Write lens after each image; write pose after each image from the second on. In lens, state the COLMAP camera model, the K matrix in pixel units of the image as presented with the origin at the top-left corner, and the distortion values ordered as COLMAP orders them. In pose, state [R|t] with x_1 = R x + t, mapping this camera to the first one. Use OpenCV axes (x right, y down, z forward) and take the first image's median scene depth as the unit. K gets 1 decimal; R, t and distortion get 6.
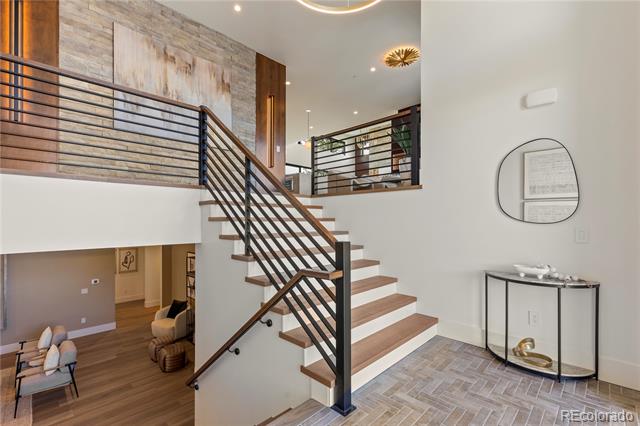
lens RADIAL K [[287.5, 0, 319.0], [0, 287.5, 217.3], [0, 0, 1]] dist [-0.002773, -0.000414]
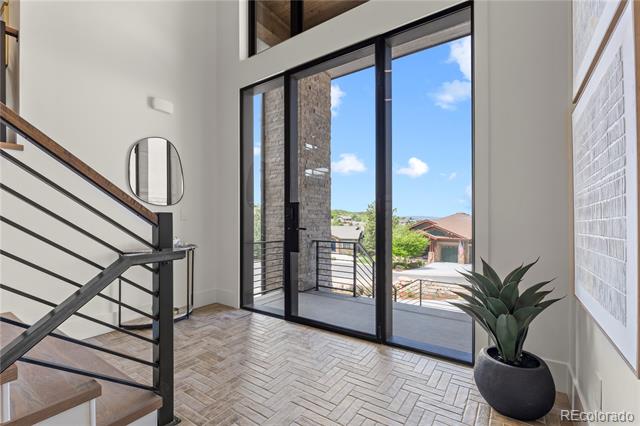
lens RADIAL K [[287.5, 0, 319.3], [0, 287.5, 215.9], [0, 0, 1]] dist [-0.002773, -0.000414]
pose [[-0.173867, 0.008316, 0.984734, -0.745519], [-0.006914, 0.999929, -0.009665, 0.094474], [-0.984745, -0.008489, -0.173797, 0.697796]]
